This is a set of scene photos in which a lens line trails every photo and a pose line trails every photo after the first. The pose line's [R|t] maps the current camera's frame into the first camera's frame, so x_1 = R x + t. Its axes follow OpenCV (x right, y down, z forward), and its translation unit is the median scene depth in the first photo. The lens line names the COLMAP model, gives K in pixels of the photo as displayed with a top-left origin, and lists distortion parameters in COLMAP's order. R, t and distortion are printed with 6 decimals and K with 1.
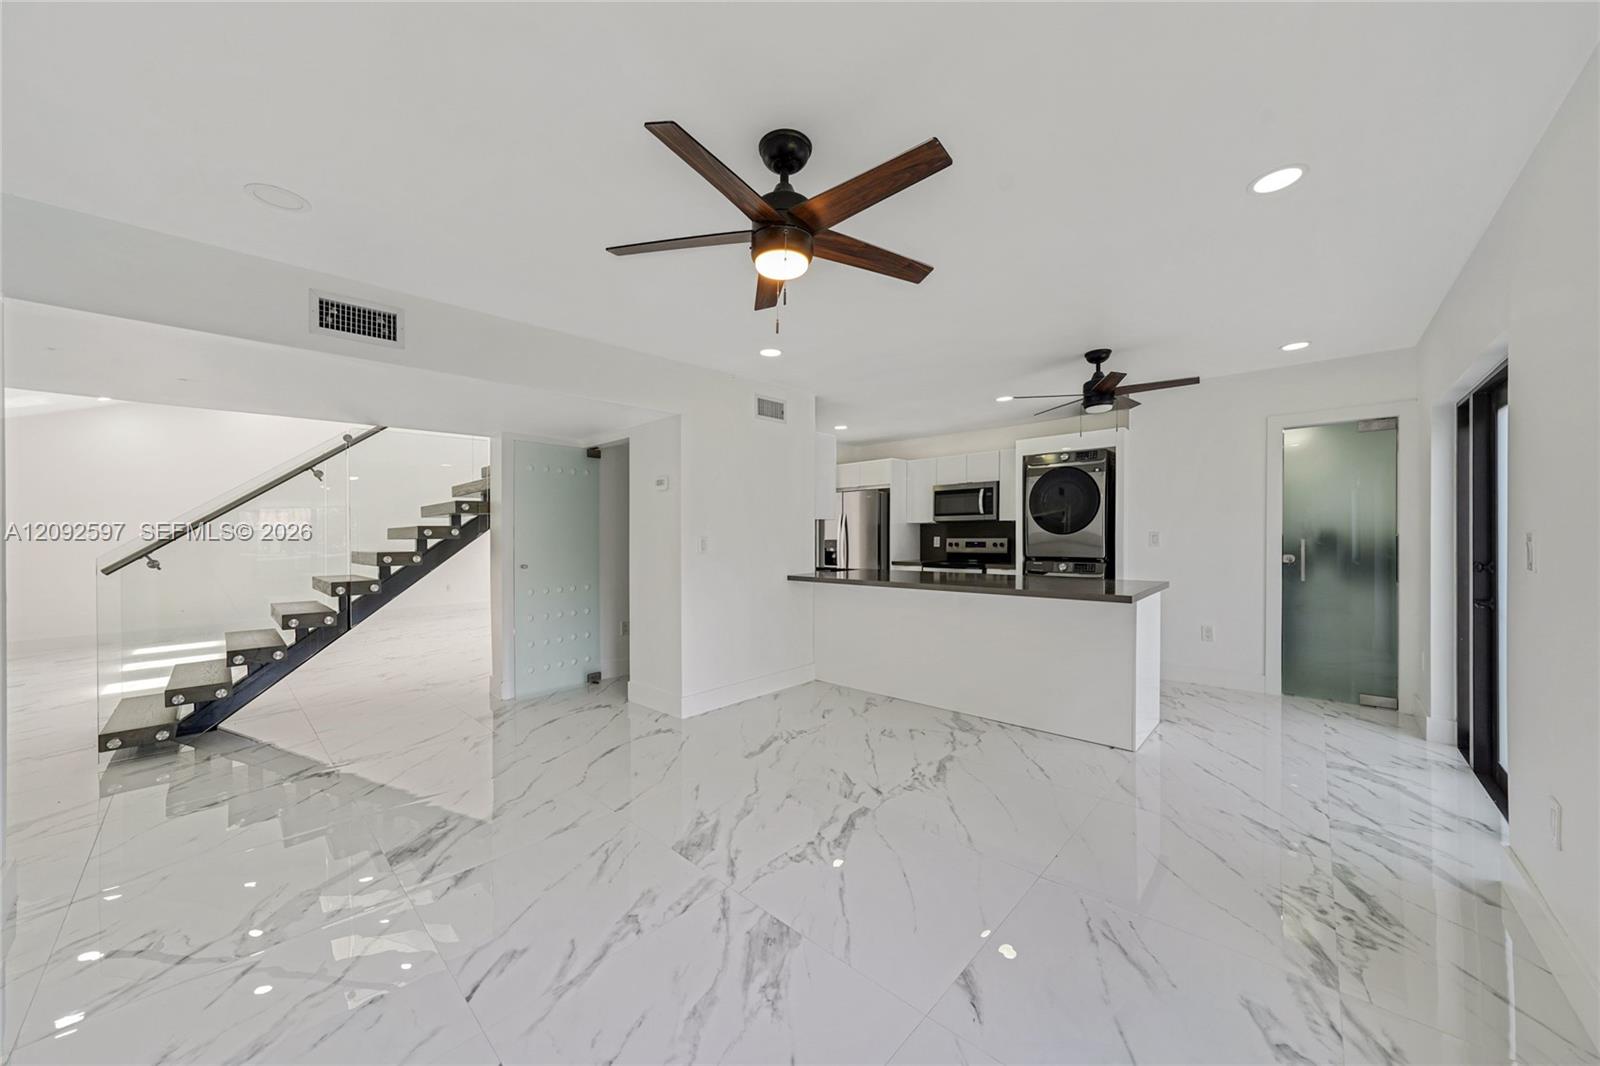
lens RADIAL K [[558.6, 0, 802.8], [0, 558.6, 548.9], [0, 0, 1]] dist [-0.009099, 0.000569]
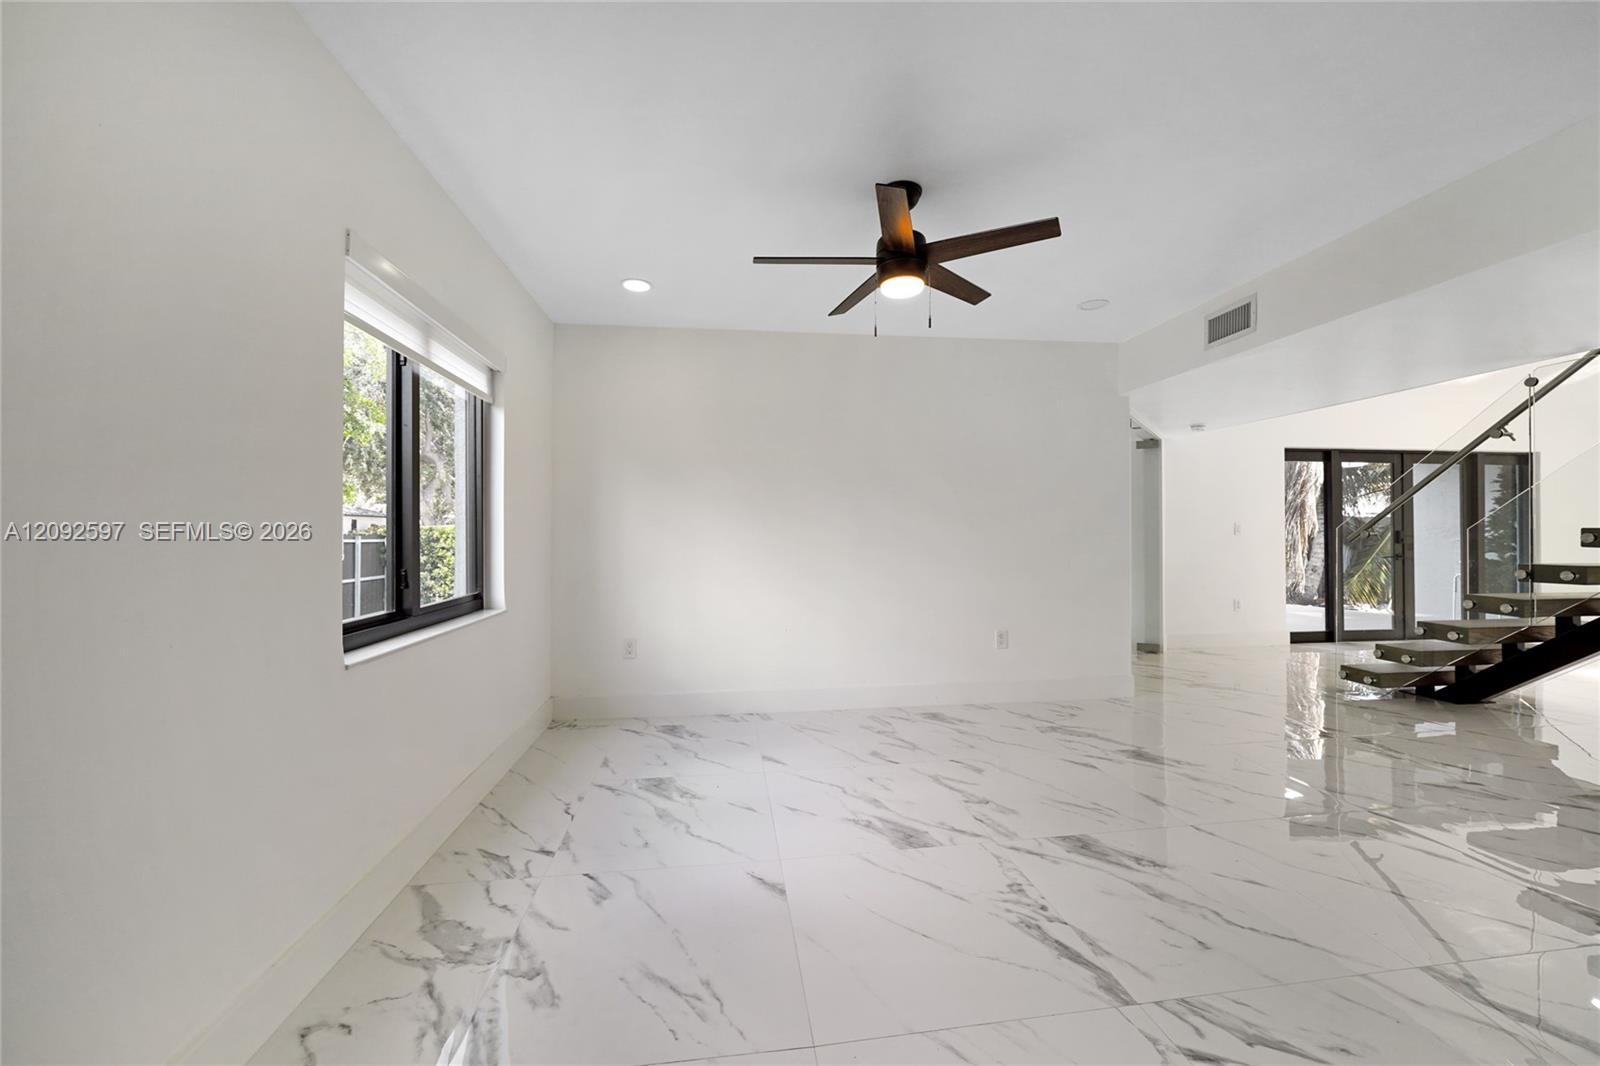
lens RADIAL K [[605.6, 0, 804.1], [0, 605.6, 531.5], [0, 0, 1]] dist [0.002524, 0.000018]
pose [[-0.631587, 0.012265, -0.775208, 0.989605], [-0.005074, 0.999788, 0.019953, 0.005823], [0.775289, 0.016536, -0.631391, 1.469216]]
